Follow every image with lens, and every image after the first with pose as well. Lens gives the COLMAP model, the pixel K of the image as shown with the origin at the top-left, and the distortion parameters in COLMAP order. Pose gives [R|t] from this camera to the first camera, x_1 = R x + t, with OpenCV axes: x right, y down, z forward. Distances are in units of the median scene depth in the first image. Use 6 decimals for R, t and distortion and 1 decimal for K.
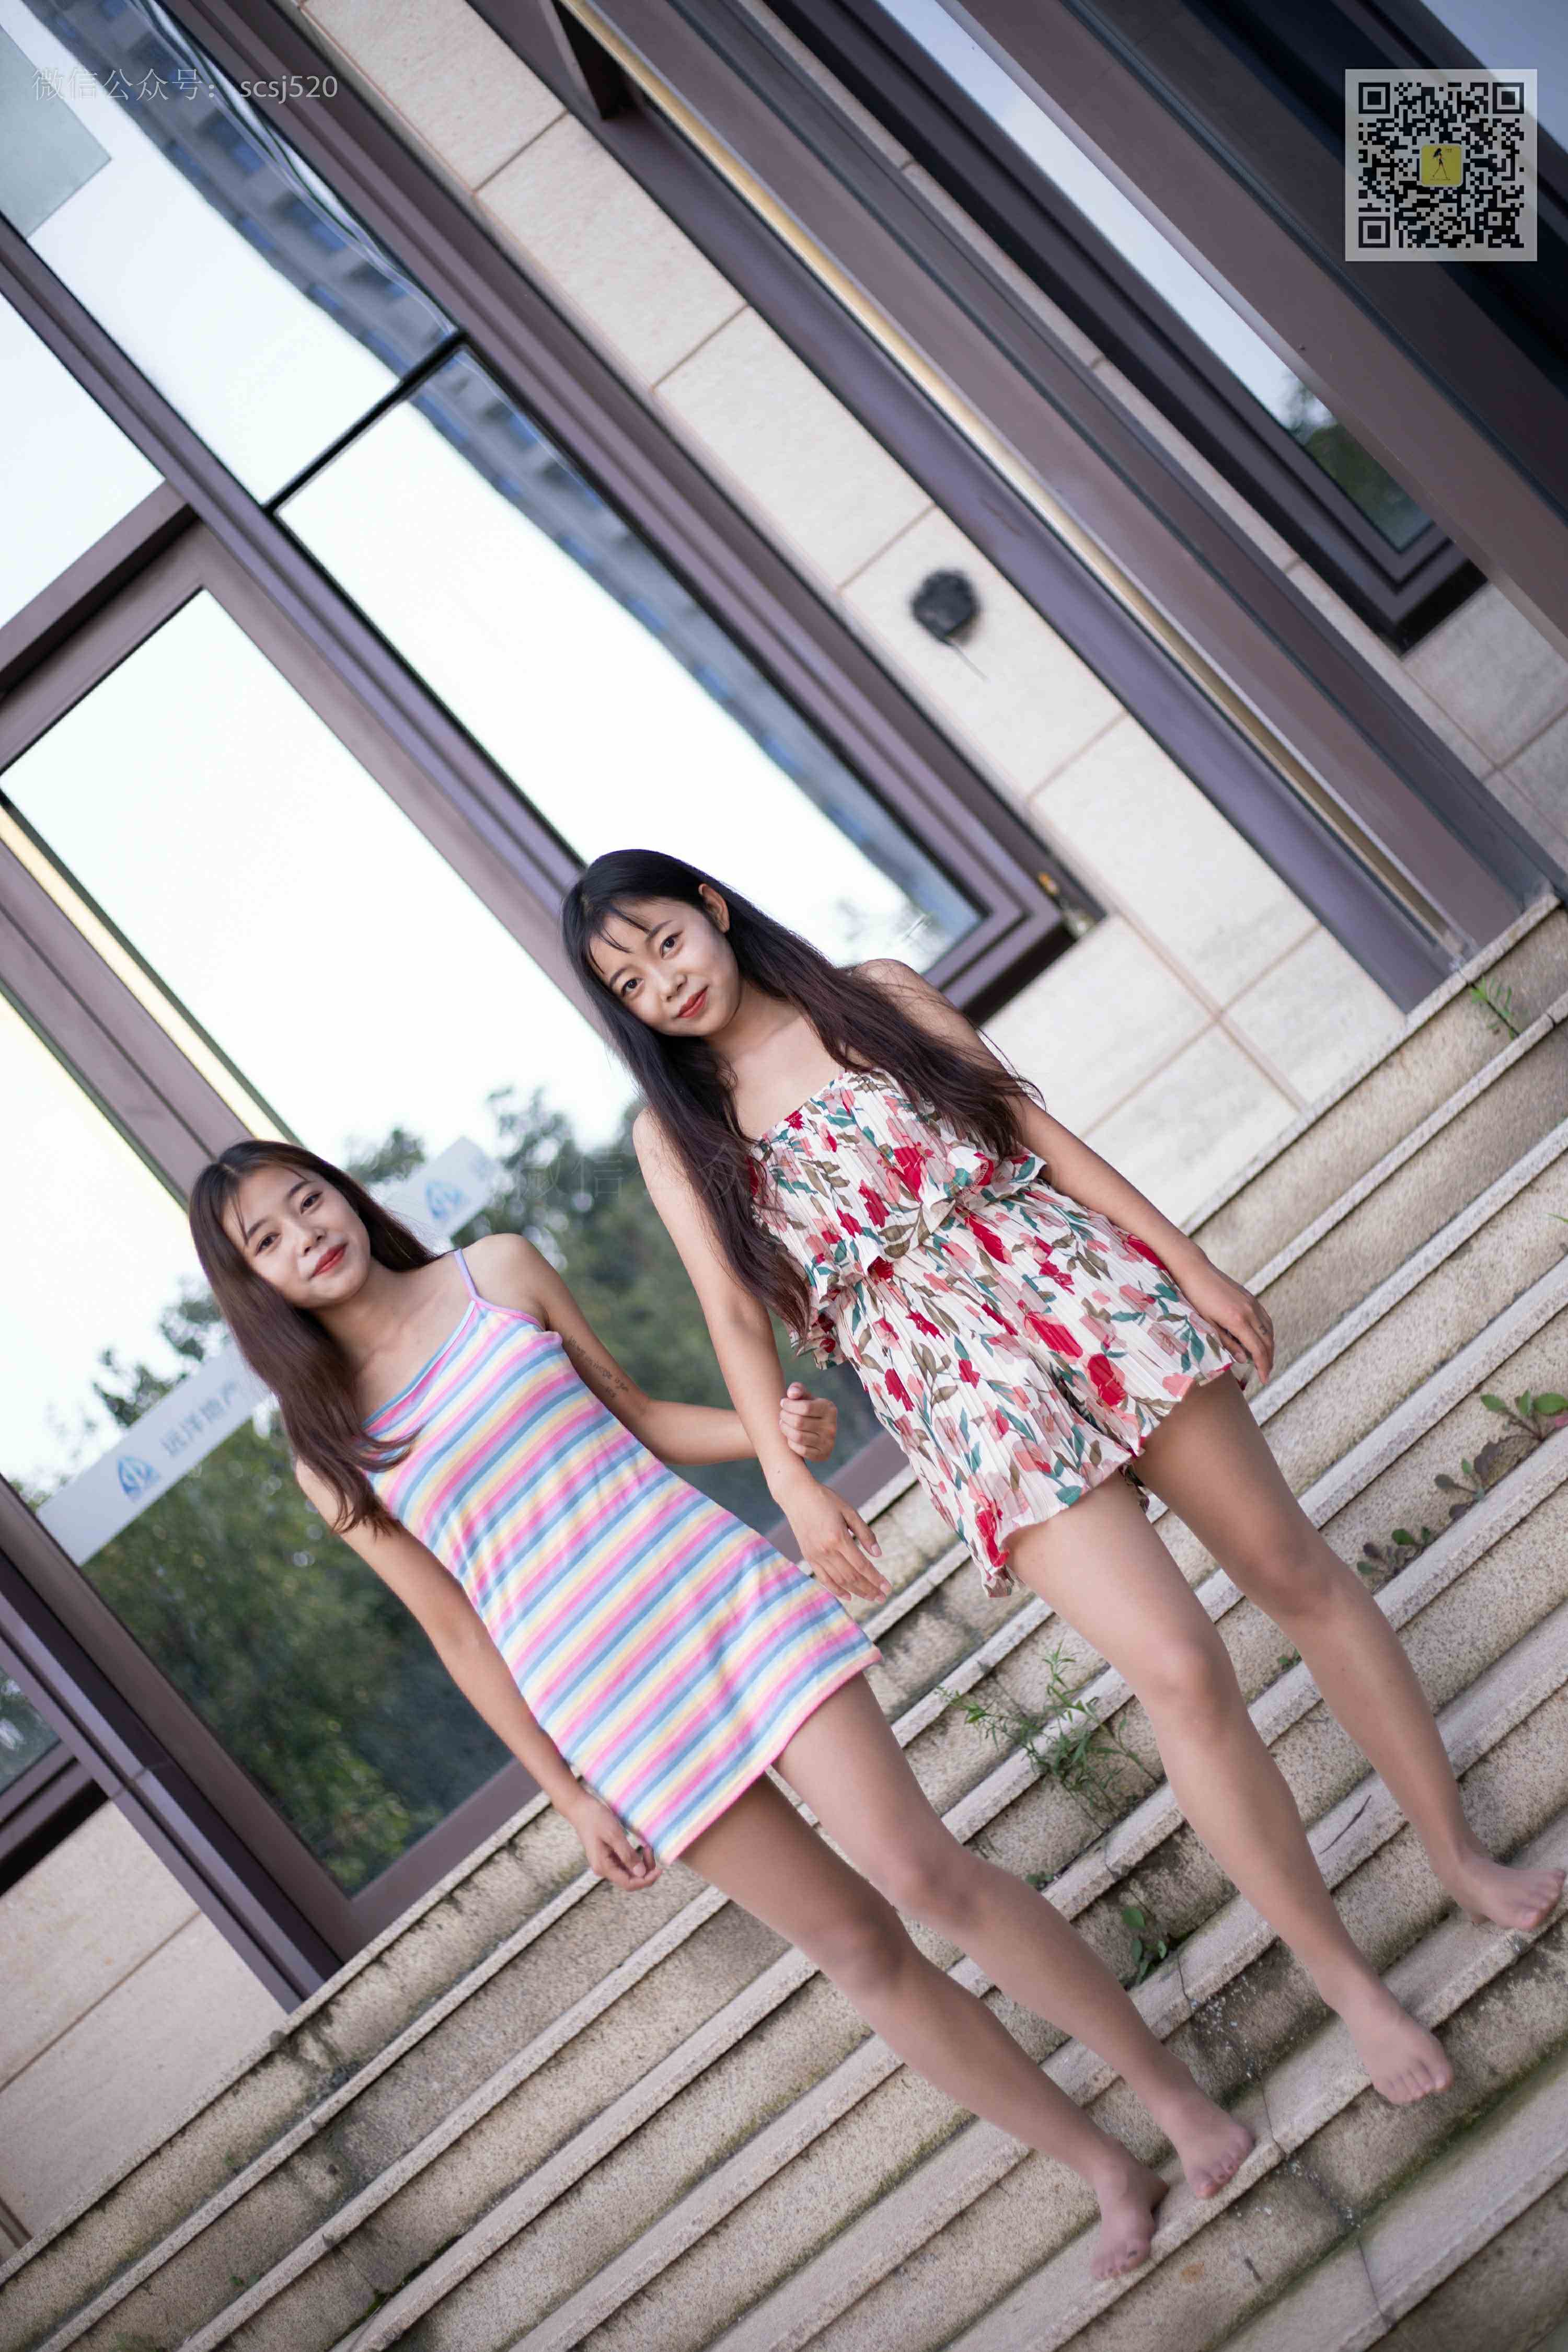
lens RADIAL K [[3399.6, 0, 784.0], [0, 3399.6, 1176.0], [0, 0, 1]] dist [-0.104025, -0.036579]
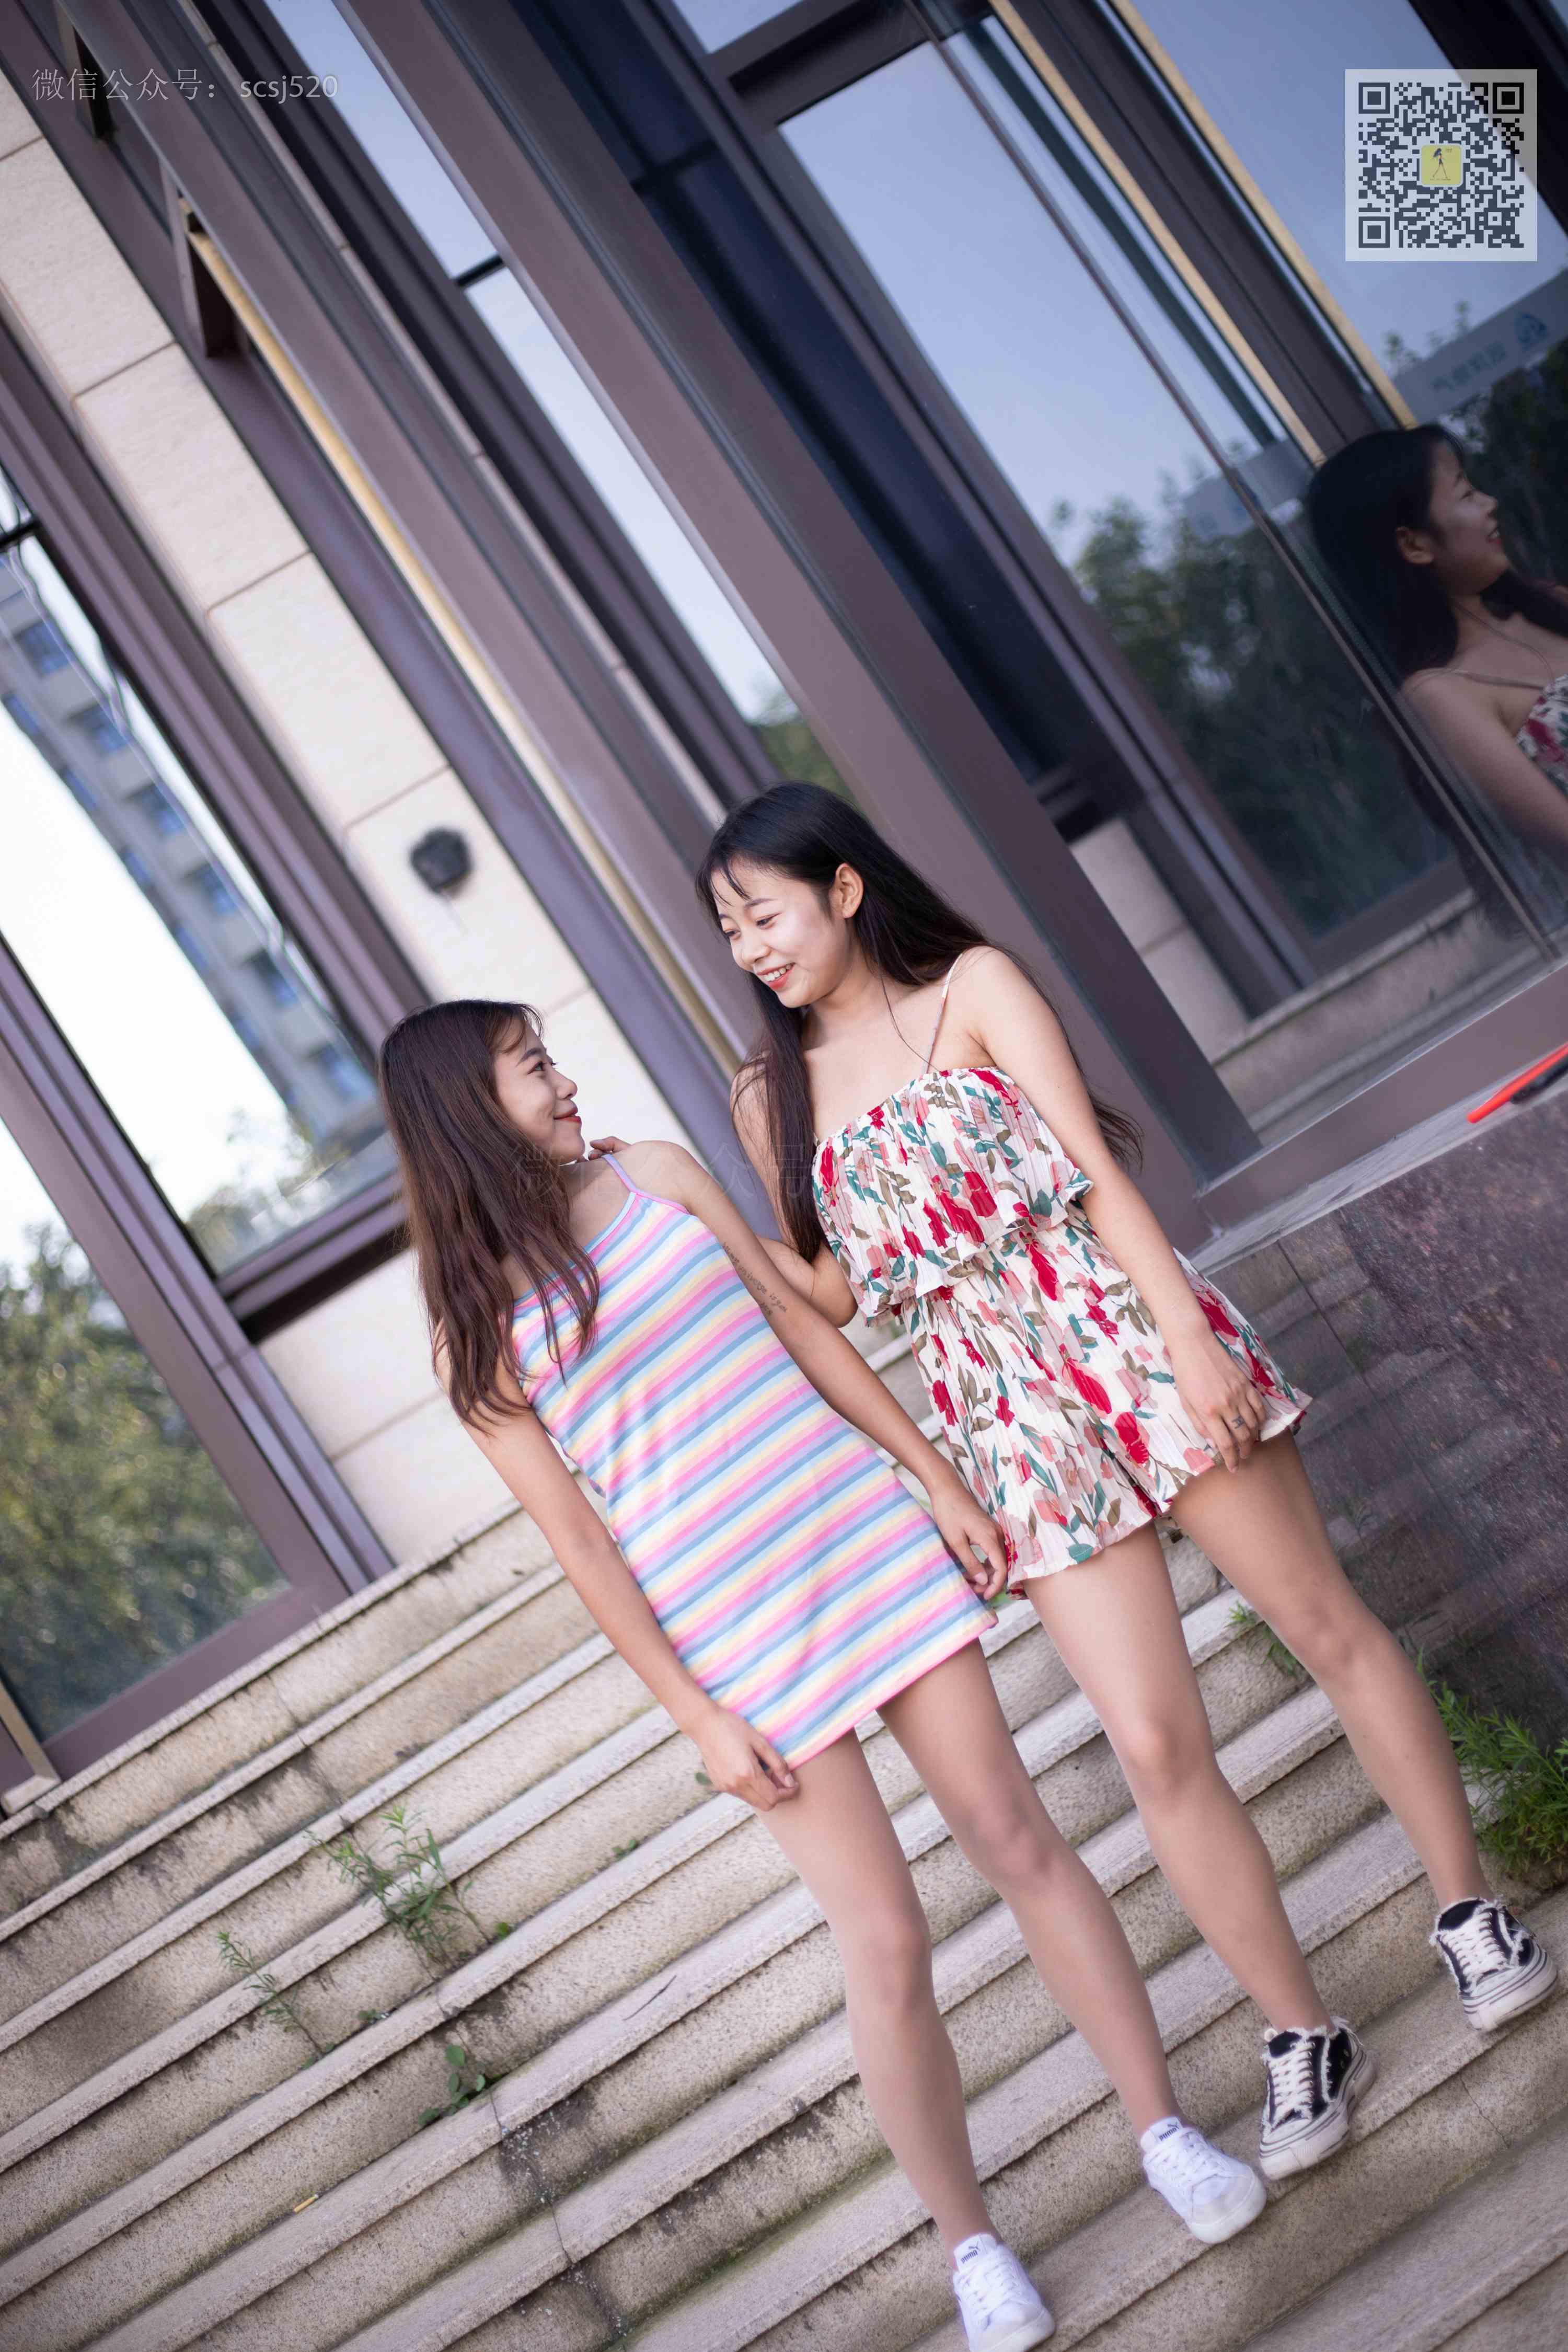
lens RADIAL K [[3418.2, 0, 784.0], [0, 3418.2, 1176.0], [0, 0, 1]] dist [-0.105981, -0.027166]
pose [[0.967558, 0.173499, 0.183655, -0.044541], [-0.159683, 0.983271, -0.087632, 0.013497], [-0.195787, 0.055462, 0.979077, -0.126136]]
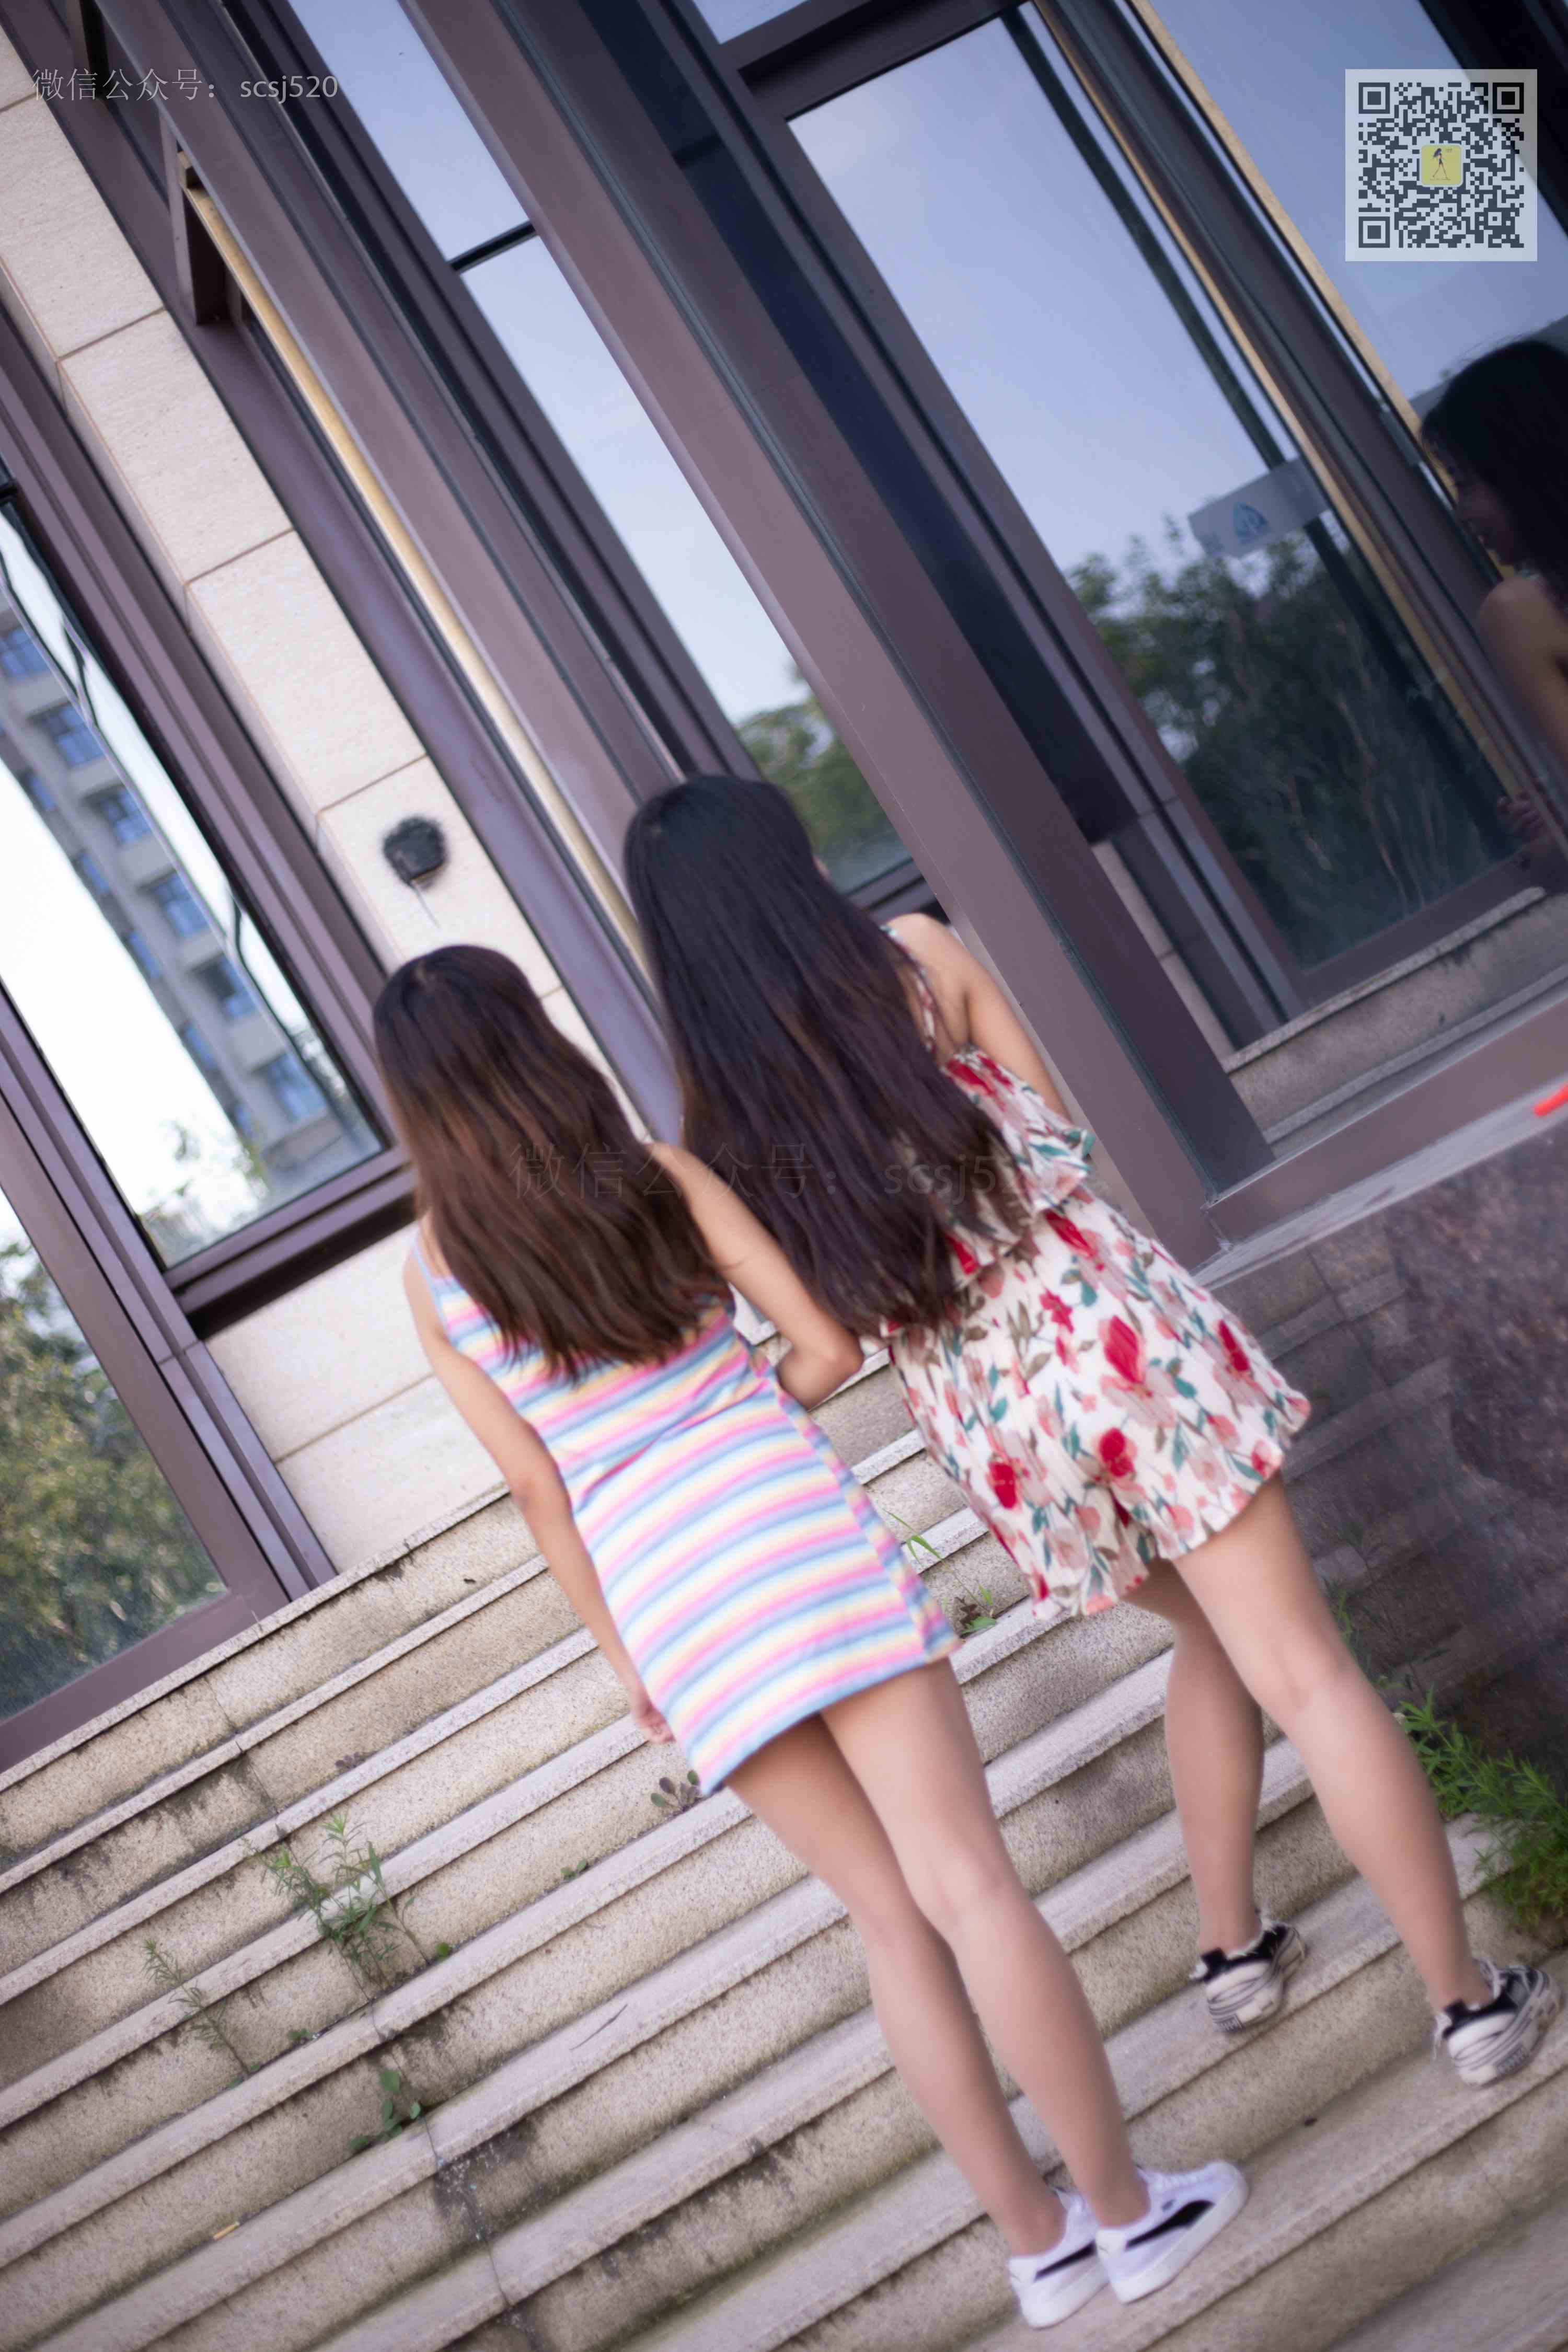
lens RADIAL K [[3399.6, 0, 784.0], [0, 3399.6, 1176.0], [0, 0, 1]] dist [-0.104025, -0.036579]
pose [[0.956155, 0.215672, 0.198123, -0.045805], [-0.198284, 0.974611, -0.104009, 0.026341], [-0.215524, 0.060164, 0.974643, -0.070129]]
